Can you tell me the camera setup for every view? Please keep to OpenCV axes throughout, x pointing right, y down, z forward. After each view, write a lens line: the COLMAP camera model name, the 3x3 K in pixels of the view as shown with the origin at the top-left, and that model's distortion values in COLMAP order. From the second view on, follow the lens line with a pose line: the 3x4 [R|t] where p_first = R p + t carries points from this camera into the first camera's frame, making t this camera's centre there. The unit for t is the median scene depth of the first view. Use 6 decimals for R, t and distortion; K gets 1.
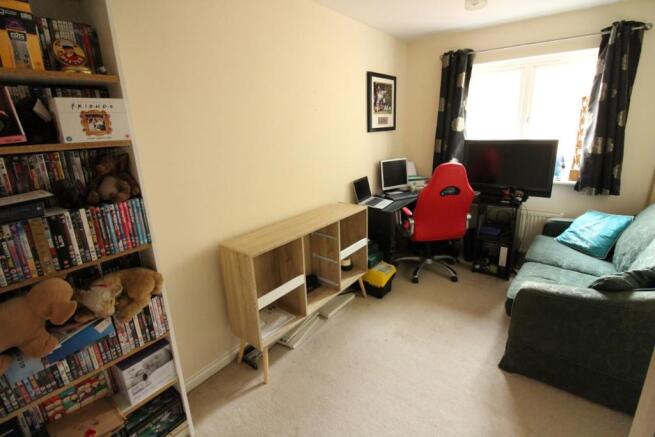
lens RADIAL K [[301.7, 0, 330.7], [0, 301.7, 210.3], [0, 0, 1]] dist [0.000560, -0.014222]
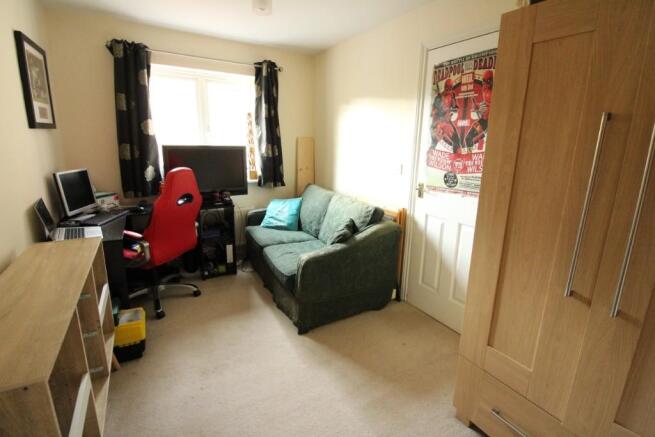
lens RADIAL K [[307.0, 0, 327.9], [0, 307.0, 211.3], [0, 0, 1]] dist [-0.014631, -0.000671]
pose [[0.355422, -0.165592, 0.919921, -0.286816], [0.207538, 0.973596, 0.095070, -0.024919], [-0.911375, 0.157129, 0.380404, 0.251271]]
